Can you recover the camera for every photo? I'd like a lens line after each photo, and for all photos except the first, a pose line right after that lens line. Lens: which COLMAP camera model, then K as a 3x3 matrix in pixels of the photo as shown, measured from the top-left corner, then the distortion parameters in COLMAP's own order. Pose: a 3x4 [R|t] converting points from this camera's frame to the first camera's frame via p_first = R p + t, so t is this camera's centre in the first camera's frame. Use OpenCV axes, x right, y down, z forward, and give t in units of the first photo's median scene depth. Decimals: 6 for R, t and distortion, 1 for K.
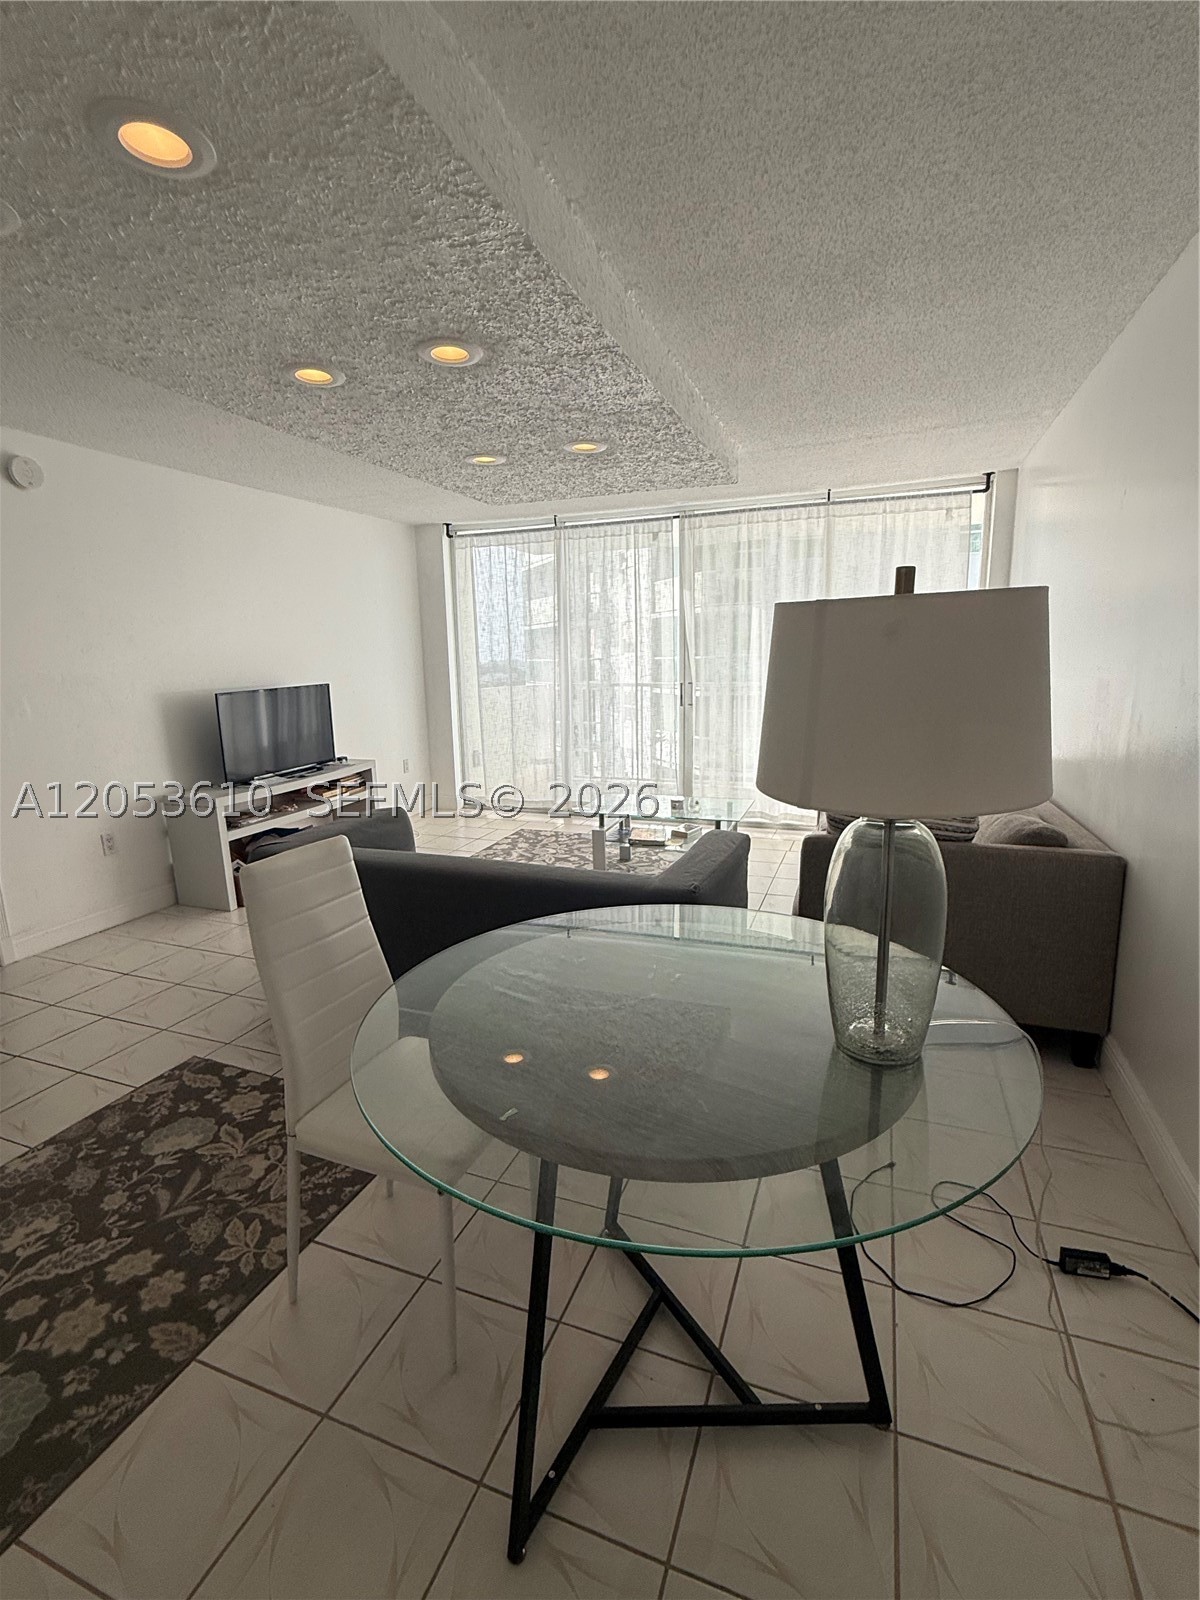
lens RADIAL K [[729.0, 0, 602.0], [0, 729.0, 795.3], [0, 0, 1]] dist [-0.002738, 0.001775]
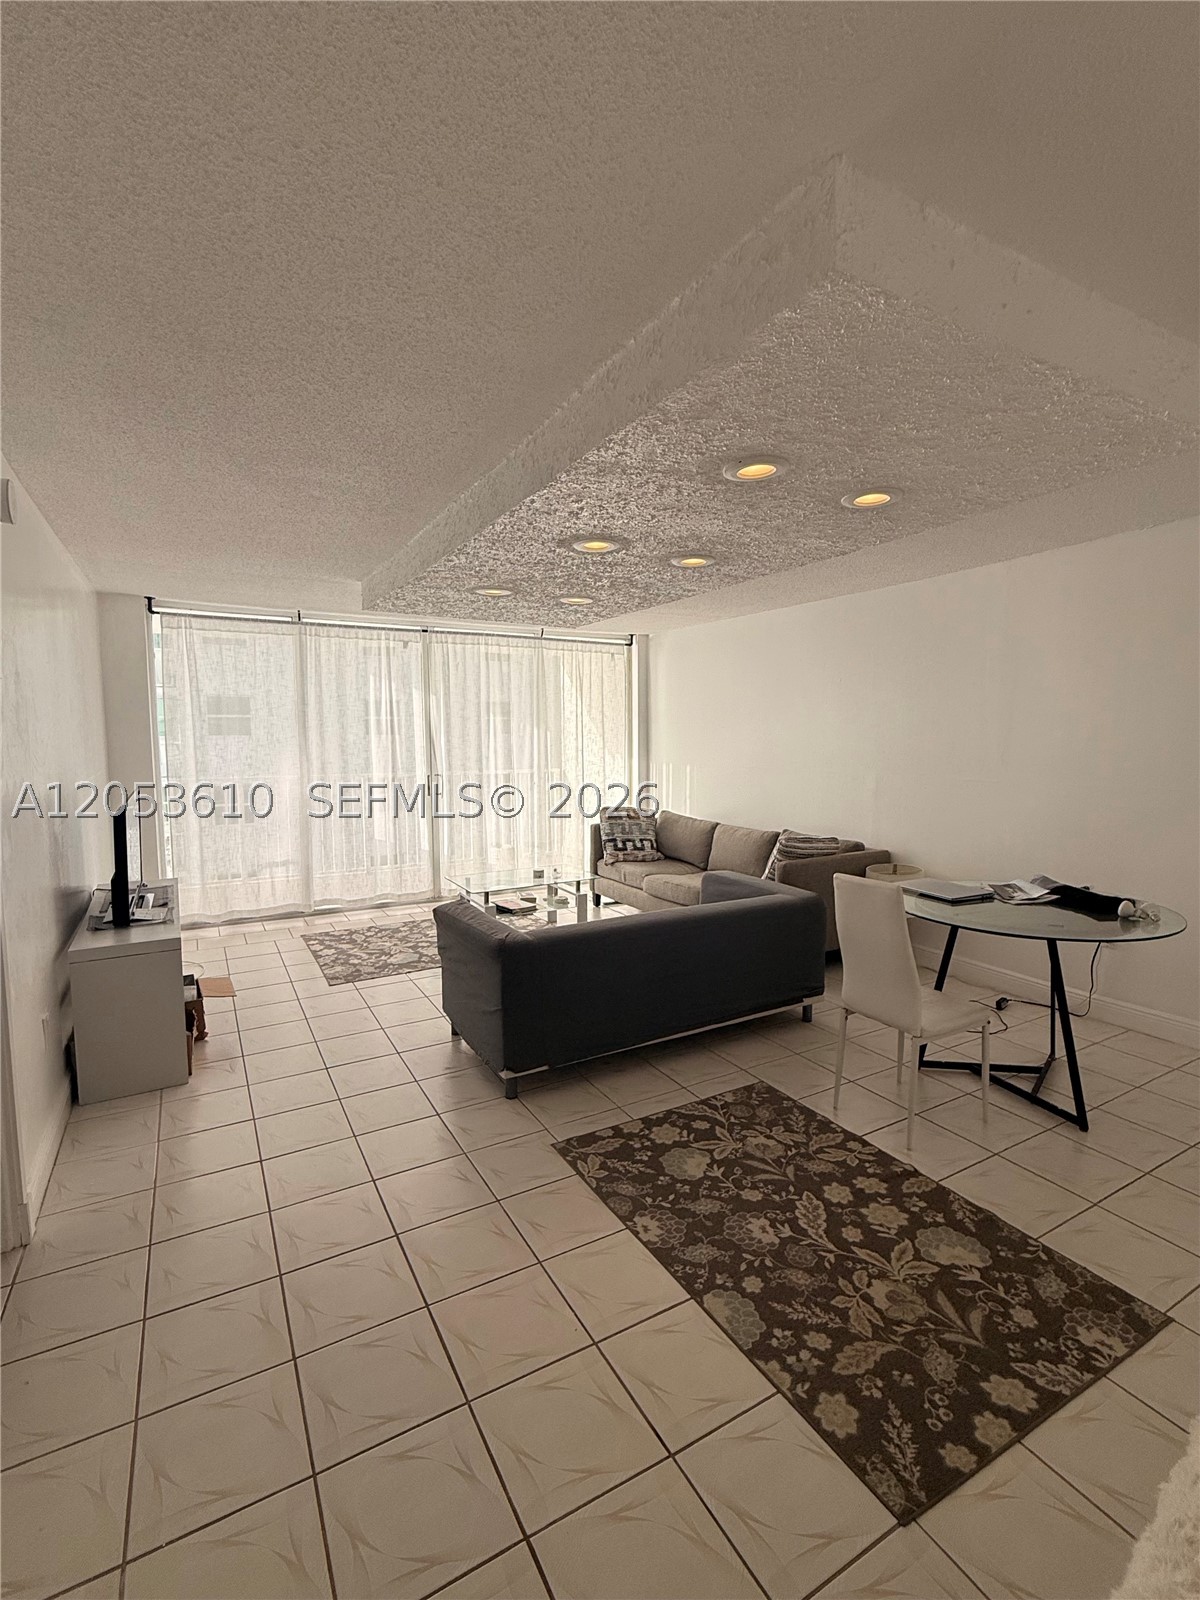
lens RADIAL K [[729.0, 0, 597.6], [0, 729.0, 792.2], [0, 0, 1]] dist [-0.002738, 0.001775]
pose [[0.642061, -0.042688, 0.765464, -1.758957], [0.134199, 0.989291, -0.057394, -0.091833], [-0.754817, 0.139575, 0.640913, 0.298425]]
